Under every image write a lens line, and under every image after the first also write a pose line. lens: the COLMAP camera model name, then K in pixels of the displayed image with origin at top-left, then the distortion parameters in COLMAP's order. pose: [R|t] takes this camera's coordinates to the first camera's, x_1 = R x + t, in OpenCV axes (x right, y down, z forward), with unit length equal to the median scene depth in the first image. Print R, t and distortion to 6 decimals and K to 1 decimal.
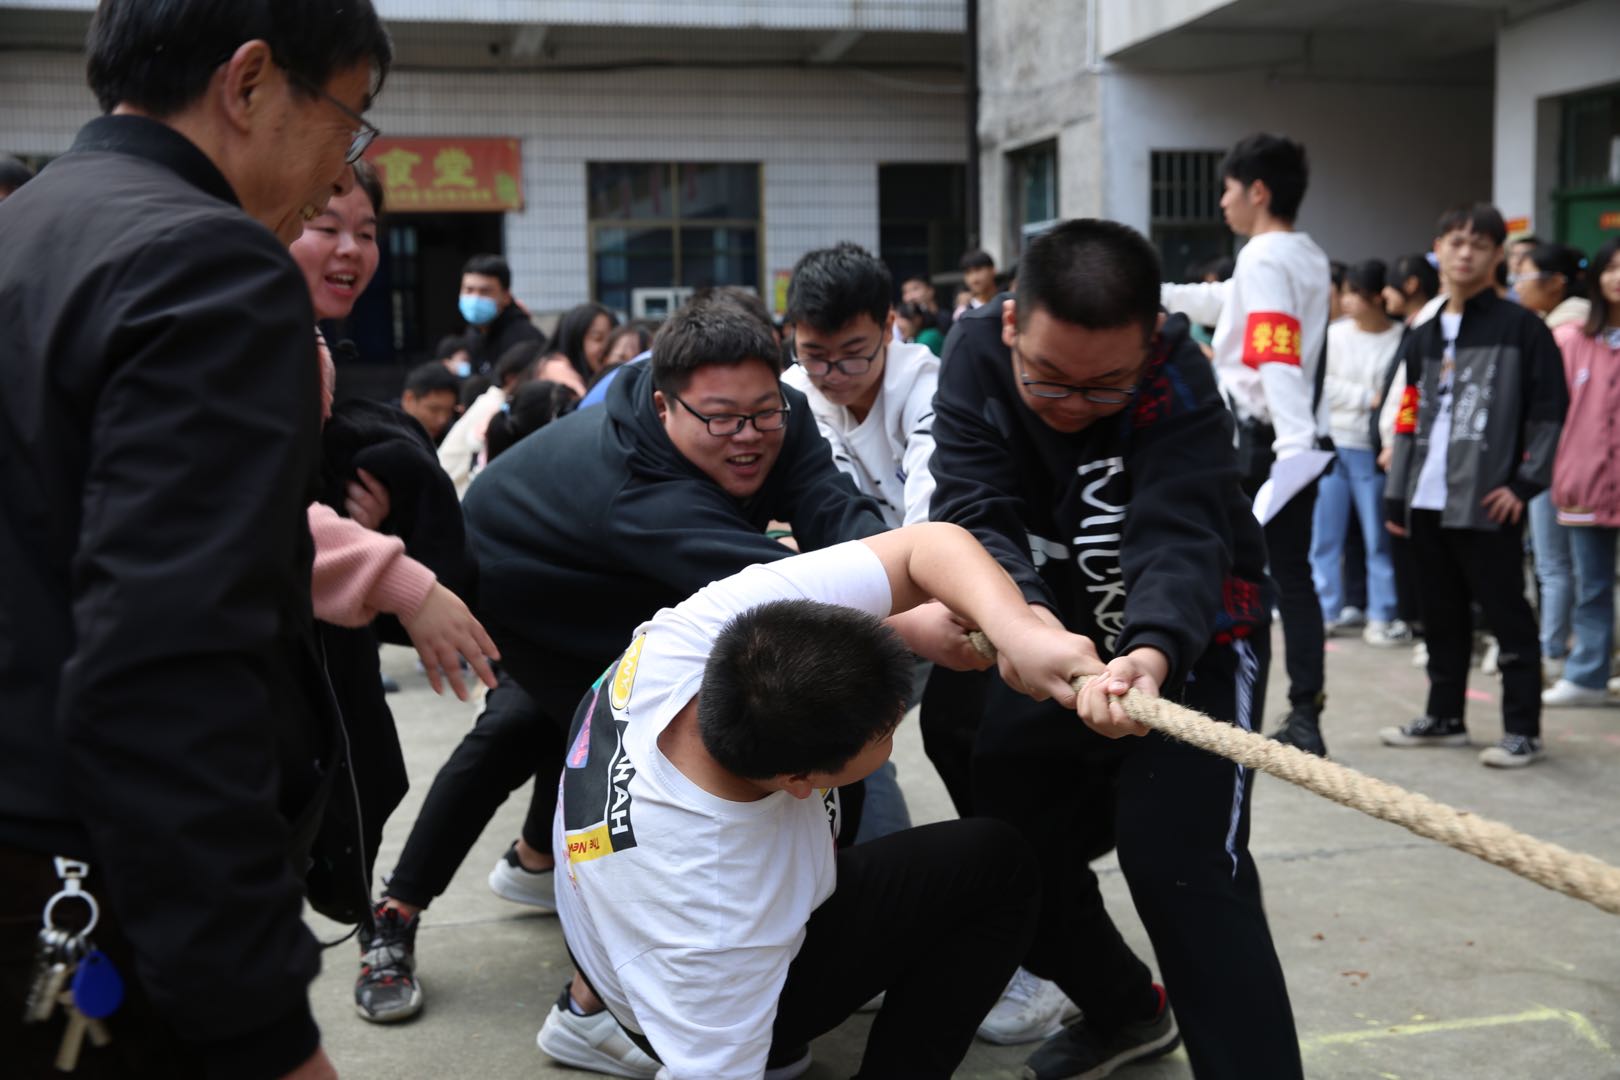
lens RADIAL K [[2055.4, 0, 810.0], [0, 2055.4, 540.0], [0, 0, 1]] dist [0.065985, 0.006140]
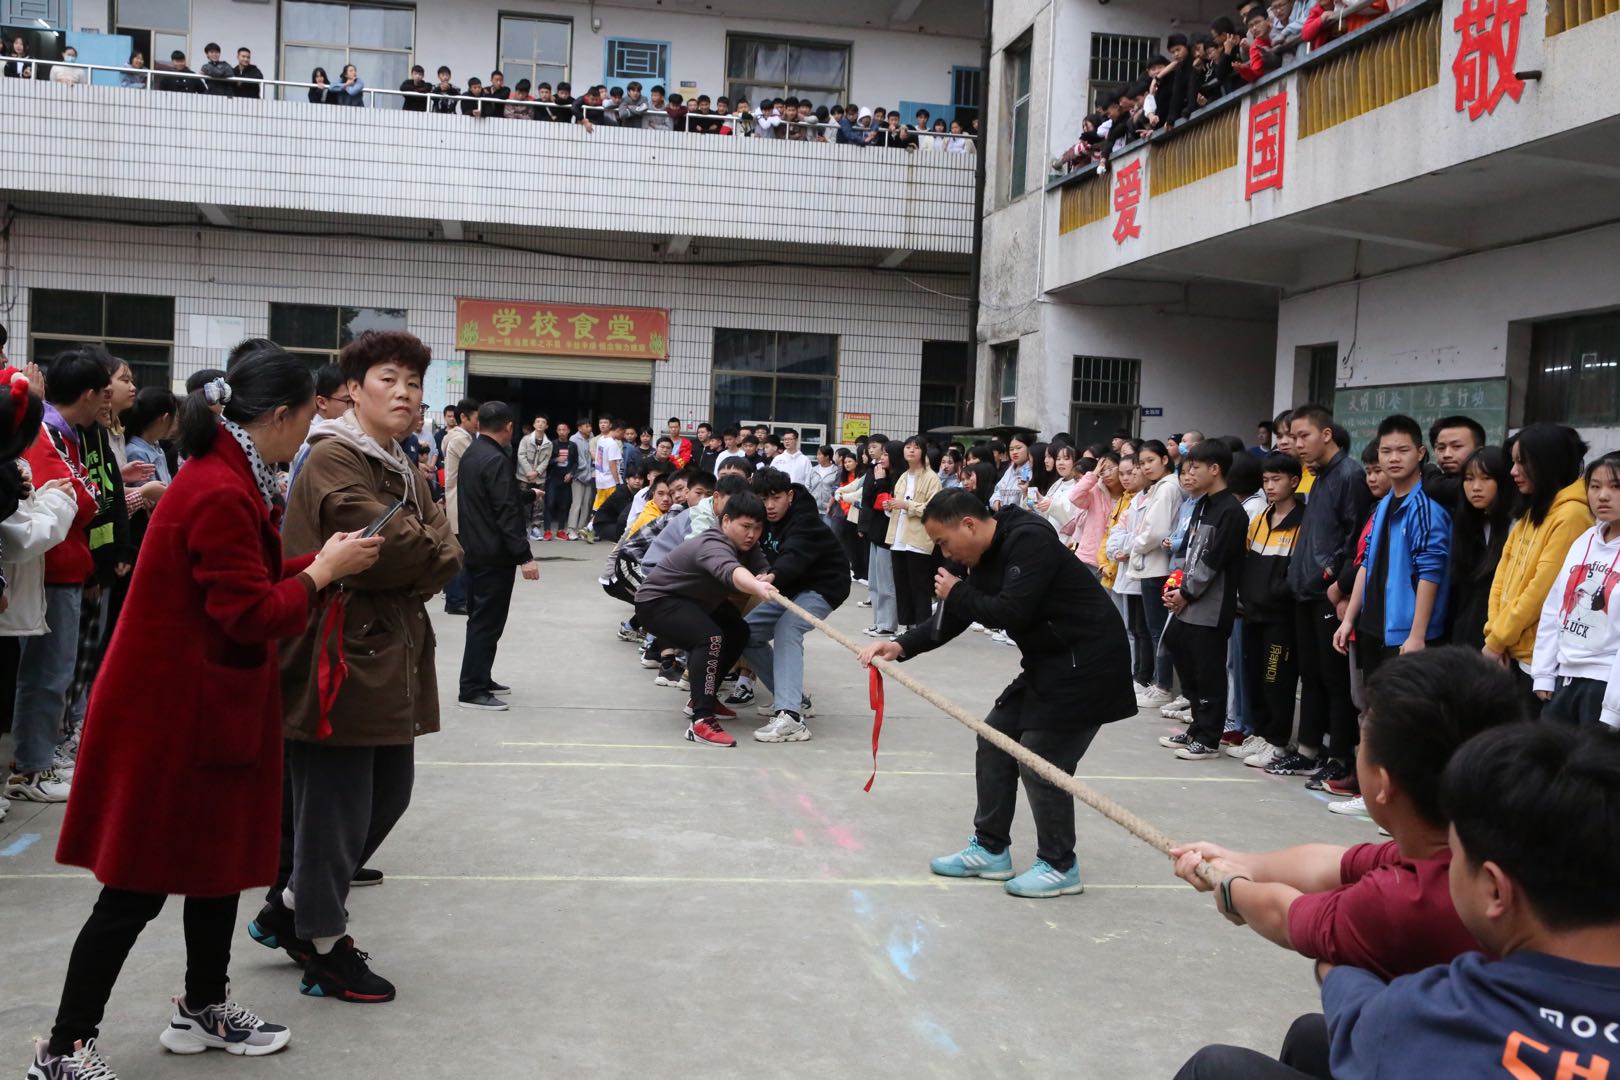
lens RADIAL K [[1734.1, 0, 810.0], [0, 1734.1, 540.0], [0, 0, 1]] dist [0.020205, 0.151817]
pose [[0.995456, 0.068521, -0.066128, 0.046412], [-0.071478, 0.996496, -0.043426, 0.008953], [0.062921, 0.047956, 0.996866, -0.180965]]
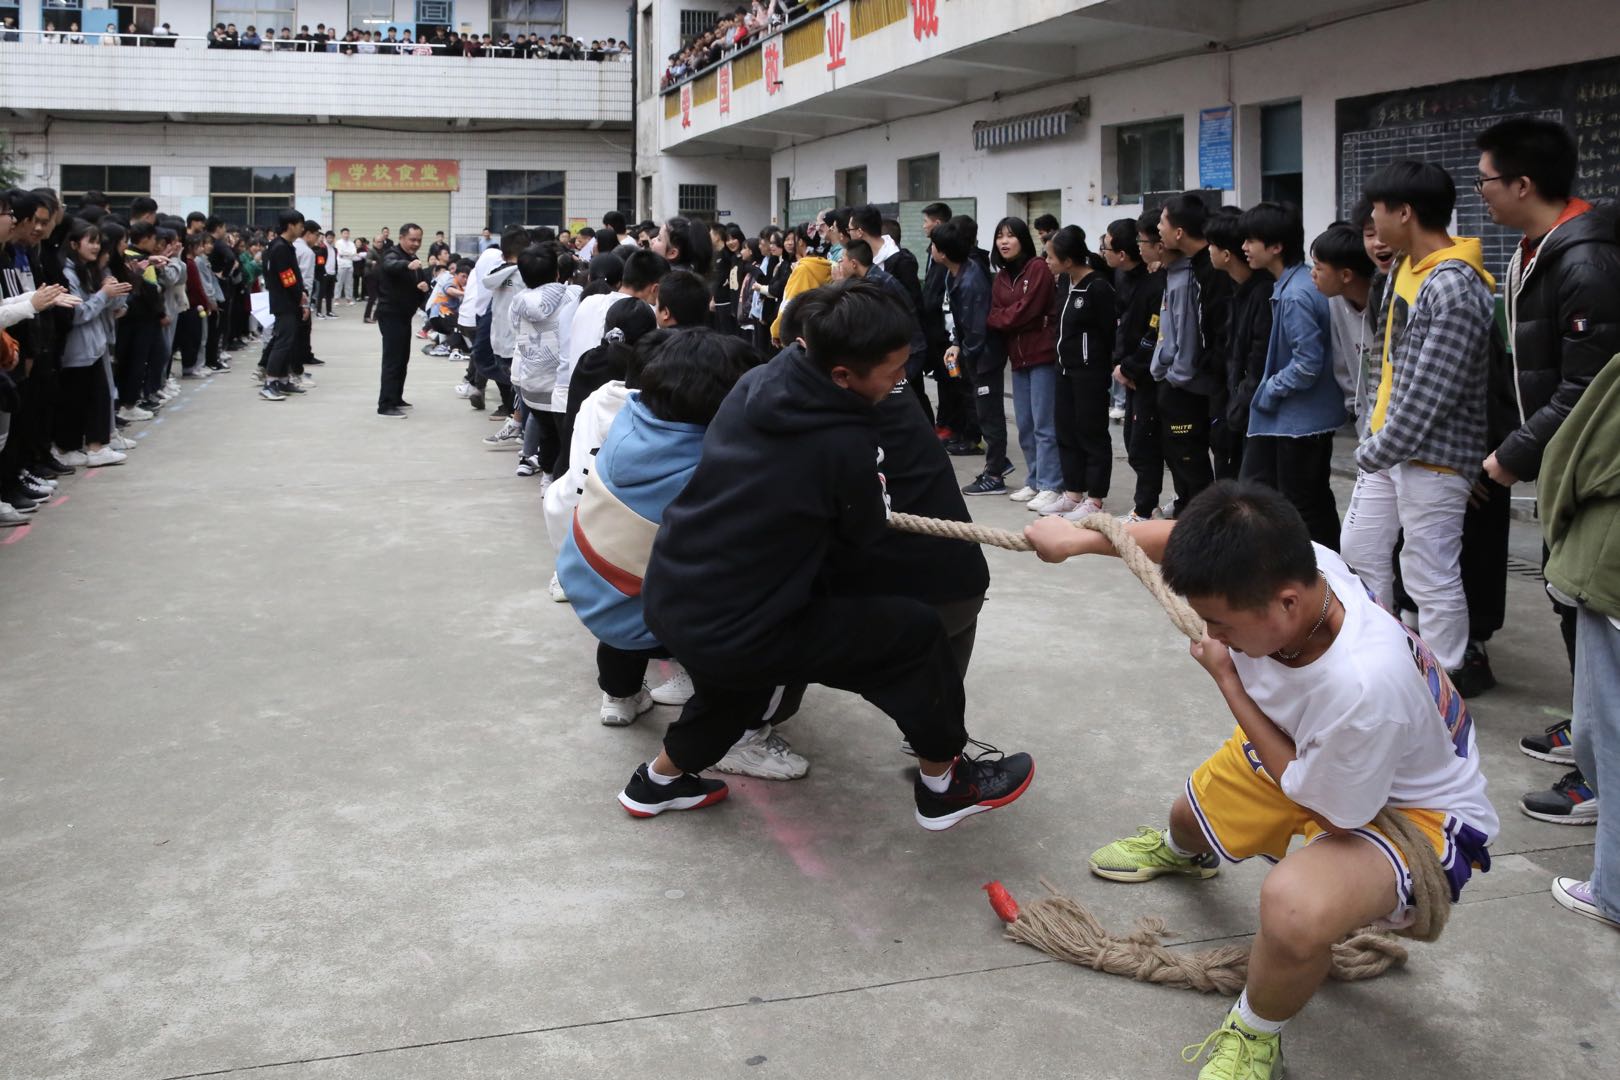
lens RADIAL K [[1384.6, 0, 750.4], [0, 1384.6, 193.0], [0, 0, 1]] dist [-0.003365, -0.000168]
pose [[0.999181, 0.022412, 0.033694, 0.137146], [-0.017847, 0.991331, -0.130168, 0.040108], [-0.036319, 0.129460, 0.990919, -0.558659]]
